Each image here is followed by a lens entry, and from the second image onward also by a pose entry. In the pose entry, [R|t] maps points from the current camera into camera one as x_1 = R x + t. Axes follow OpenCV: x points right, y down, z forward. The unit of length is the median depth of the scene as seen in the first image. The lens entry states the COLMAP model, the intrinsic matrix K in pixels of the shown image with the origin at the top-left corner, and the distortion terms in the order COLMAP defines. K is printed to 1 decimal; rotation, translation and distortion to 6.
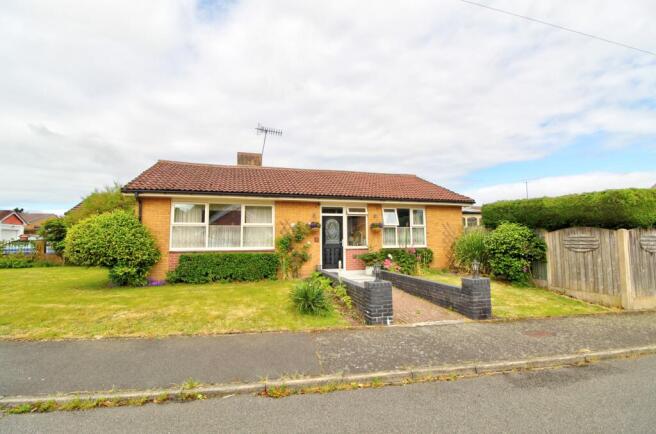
lens RADIAL K [[311.4, 0, 328.0], [0, 311.4, 217.0], [0, 0, 1]] dist [-0.000529, -0.013012]
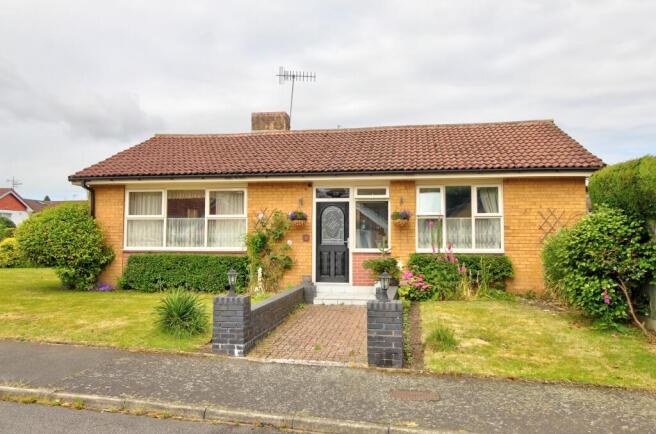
lens RADIAL K [[522.0, 0, 328.0], [0, 522.0, 217.0], [0, 0, 1]] dist [-0.002791, -0.001785]
pose [[0.897643, -0.009382, -0.440624, 0.504791], [0.024162, 0.999317, 0.027946, -0.002783], [0.440061, -0.035732, 0.897257, 0.009712]]
